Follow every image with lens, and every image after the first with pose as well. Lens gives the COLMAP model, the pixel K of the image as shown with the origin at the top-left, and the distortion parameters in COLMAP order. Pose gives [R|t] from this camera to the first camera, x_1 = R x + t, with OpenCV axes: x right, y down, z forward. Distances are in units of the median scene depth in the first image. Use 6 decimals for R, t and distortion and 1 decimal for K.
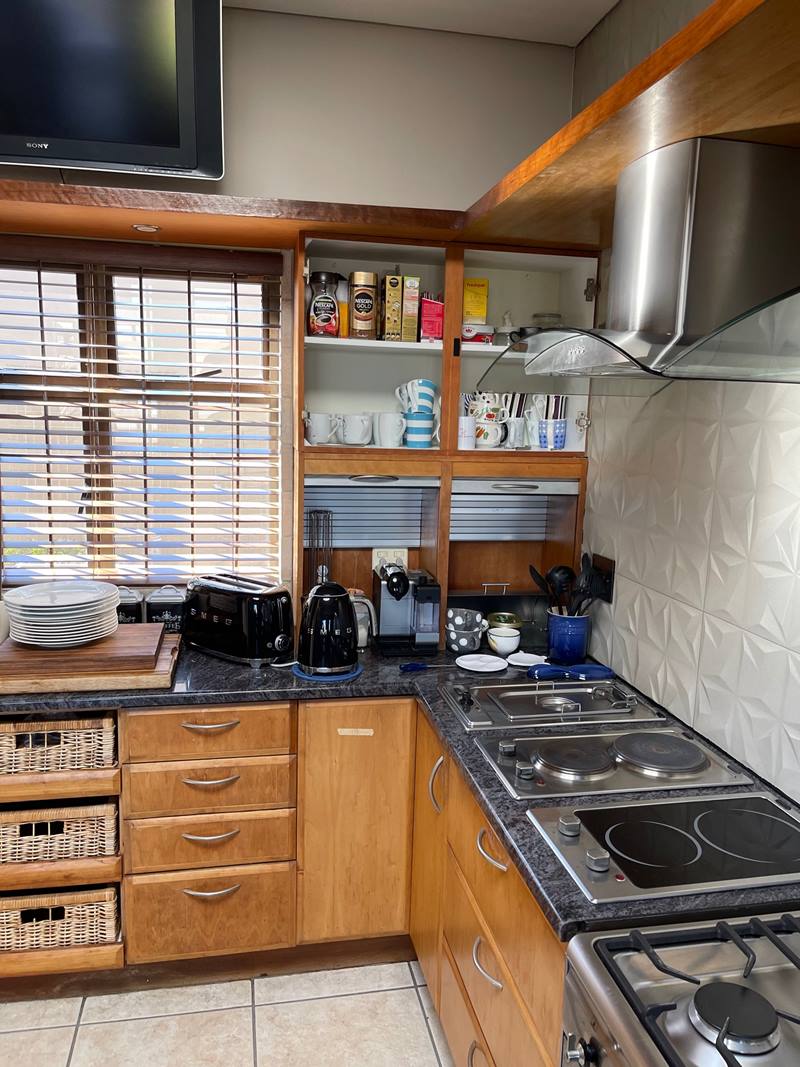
lens RADIAL K [[823.7, 0, 401.8], [0, 823.7, 546.4], [0, 0, 1]] dist [0.082231, -0.118589]
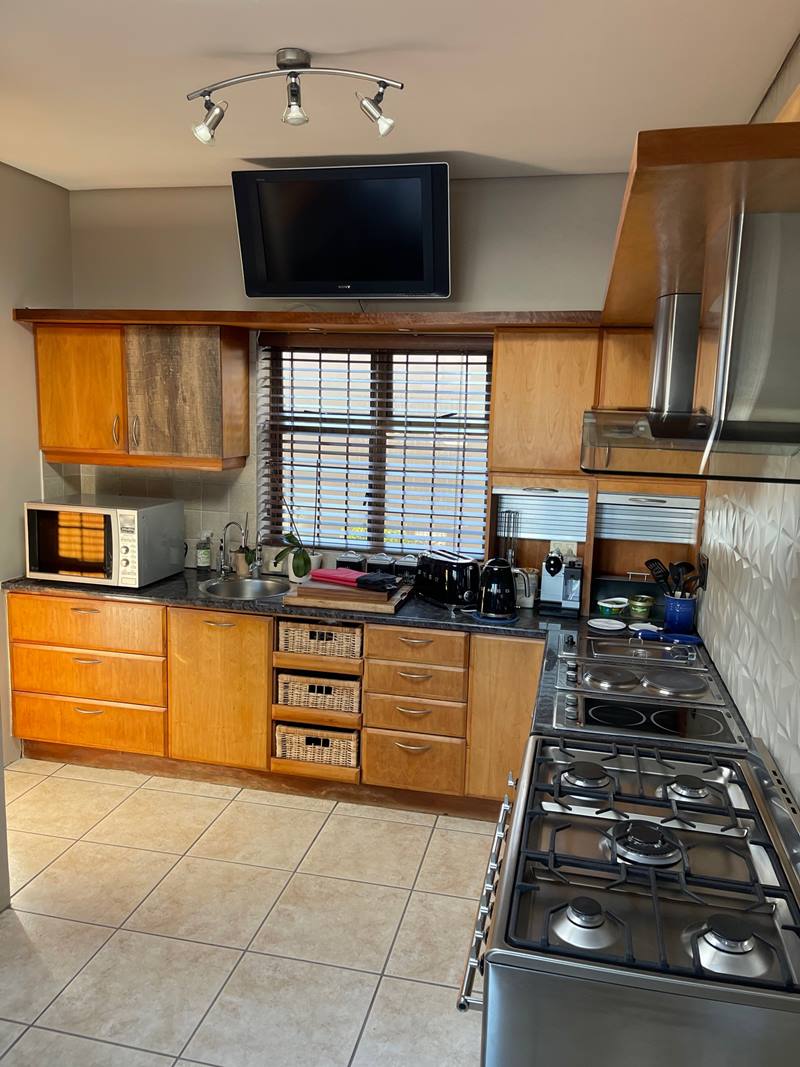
lens RADIAL K [[823.7, 0, 401.8], [0, 823.7, 546.4], [0, 0, 1]] dist [0.082231, -0.118589]
pose [[0.911203, 0.066678, -0.406525, 0.366703], [-0.071323, 0.997446, 0.003732, 0.029737], [0.405736, 0.025594, 0.913632, -0.451830]]
